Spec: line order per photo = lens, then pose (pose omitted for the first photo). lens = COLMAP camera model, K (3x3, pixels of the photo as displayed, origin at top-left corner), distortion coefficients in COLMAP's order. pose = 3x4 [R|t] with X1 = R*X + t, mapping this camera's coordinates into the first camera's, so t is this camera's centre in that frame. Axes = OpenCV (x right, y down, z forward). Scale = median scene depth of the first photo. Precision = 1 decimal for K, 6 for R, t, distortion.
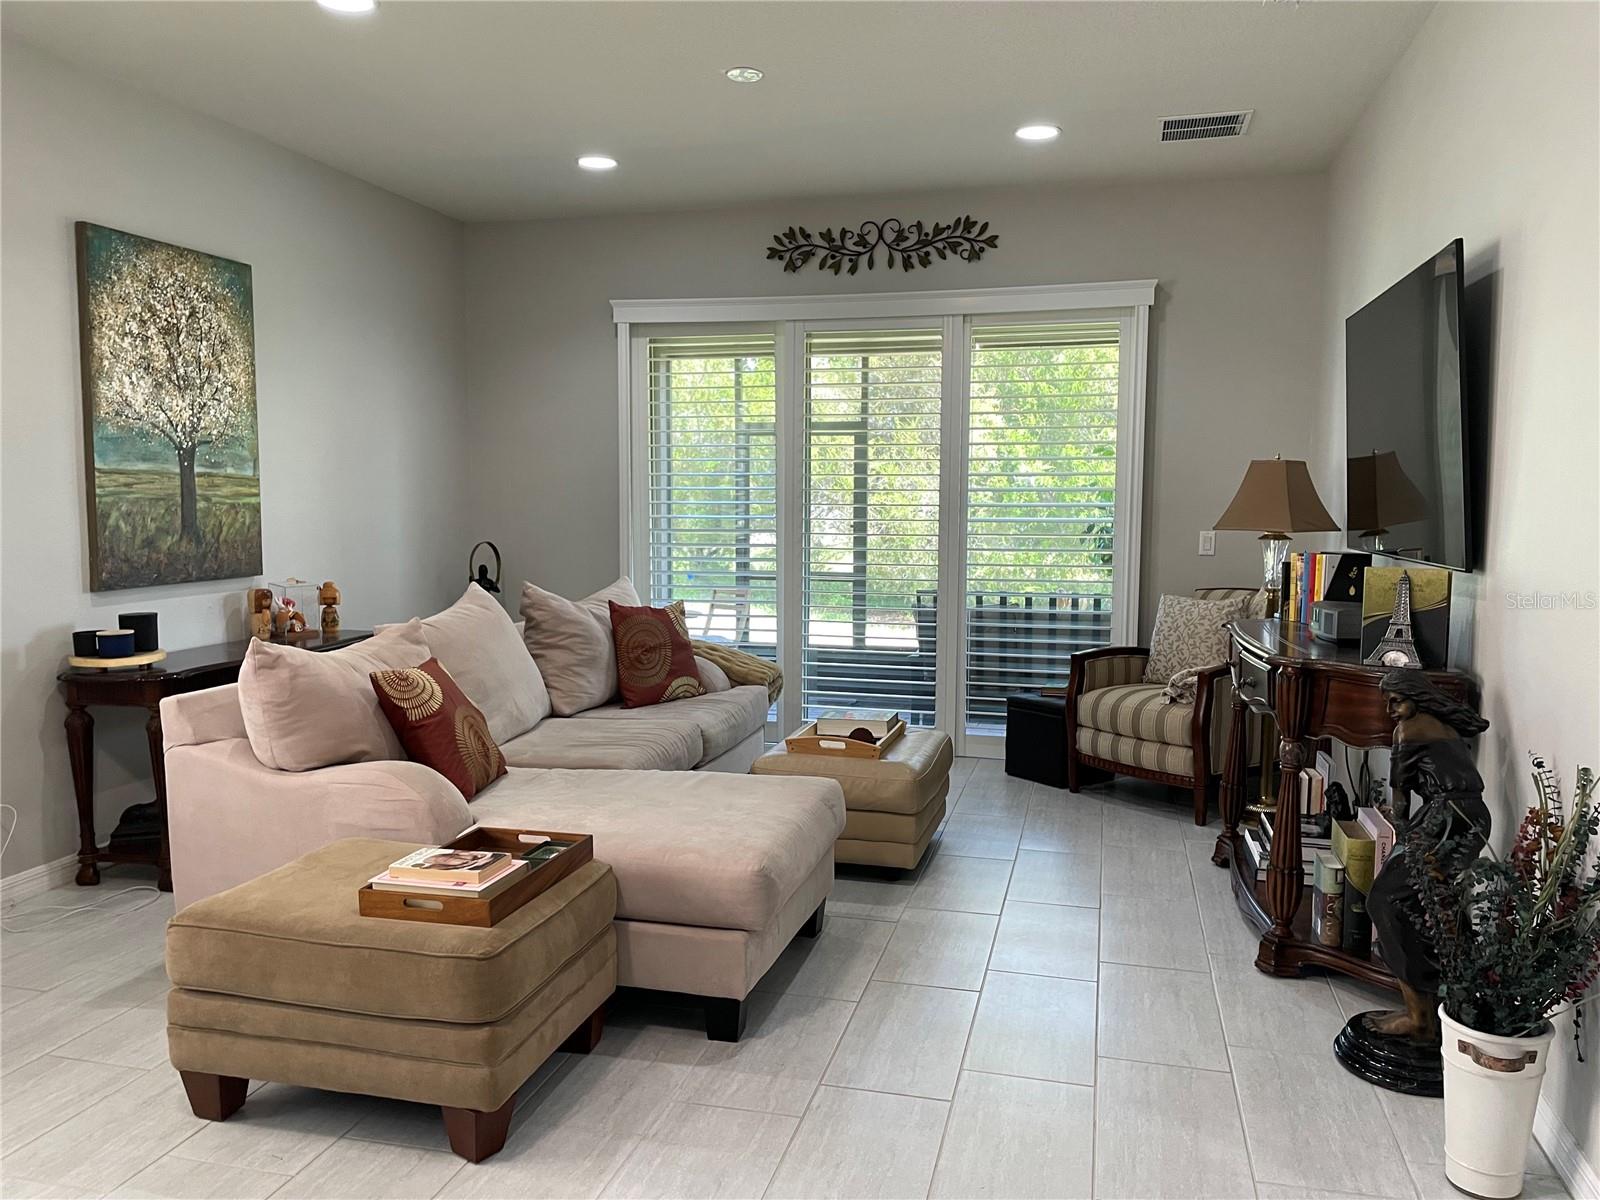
lens RADIAL K [[1256.0, 0, 795.0], [0, 1256.0, 599.9], [0, 0, 1]] dist [0.084814, -0.115326]
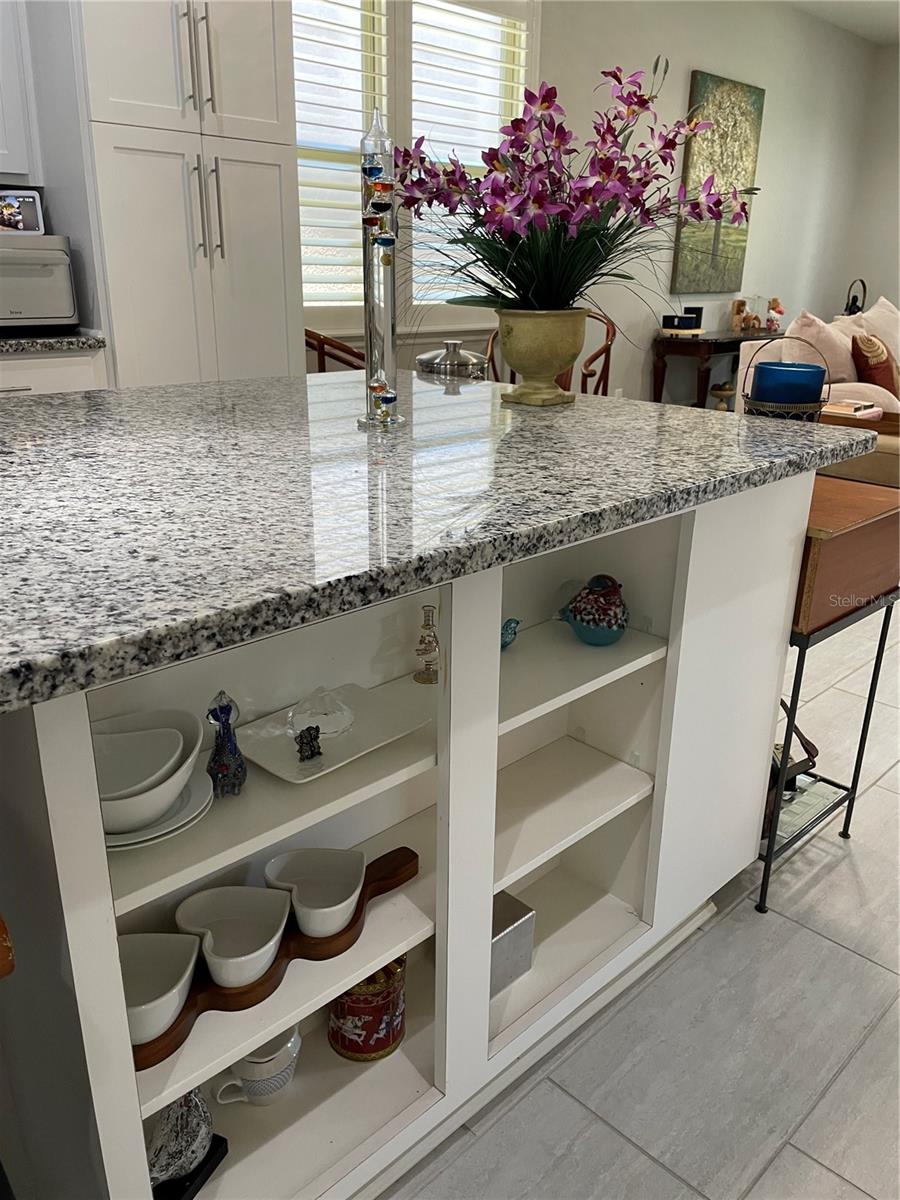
lens RADIAL K [[942.0, 0, 450.0], [0, 942.0, 600.0], [0, 0, 1]] dist [0.084814, -0.115326]
pose [[0.866825, 0.177675, -0.465883, -0.089367], [-0.058713, 0.964228, 0.258489, 0.070390], [0.495144, -0.196711, 0.846249, -0.347201]]
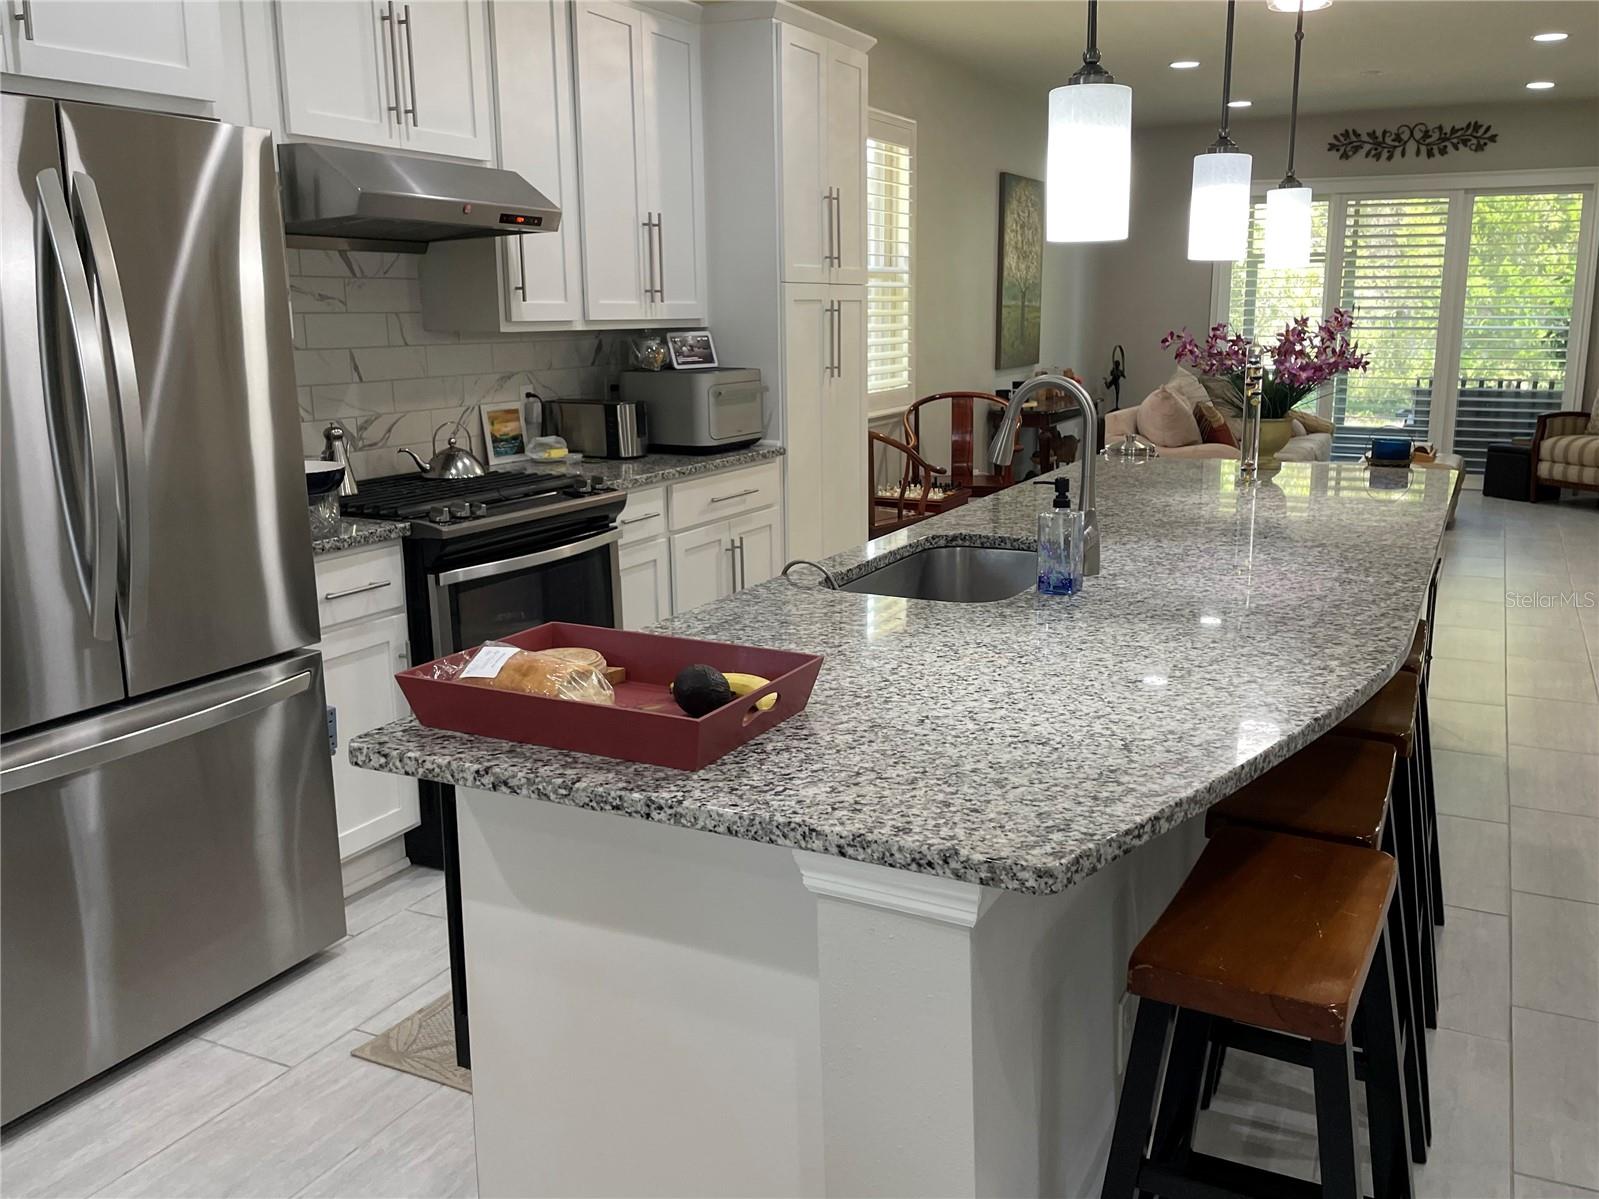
lens RADIAL K [[1364.6, 0, 799.5], [0, 1364.6, 599.5], [0, 0, 1]] dist [0.003473, -0.050047]
pose [[0.976830, 0.031275, -0.211720, -0.331868], [-0.003988, 0.991753, 0.128100, 0.062252], [0.213980, -0.124287, 0.968899, -0.913987]]
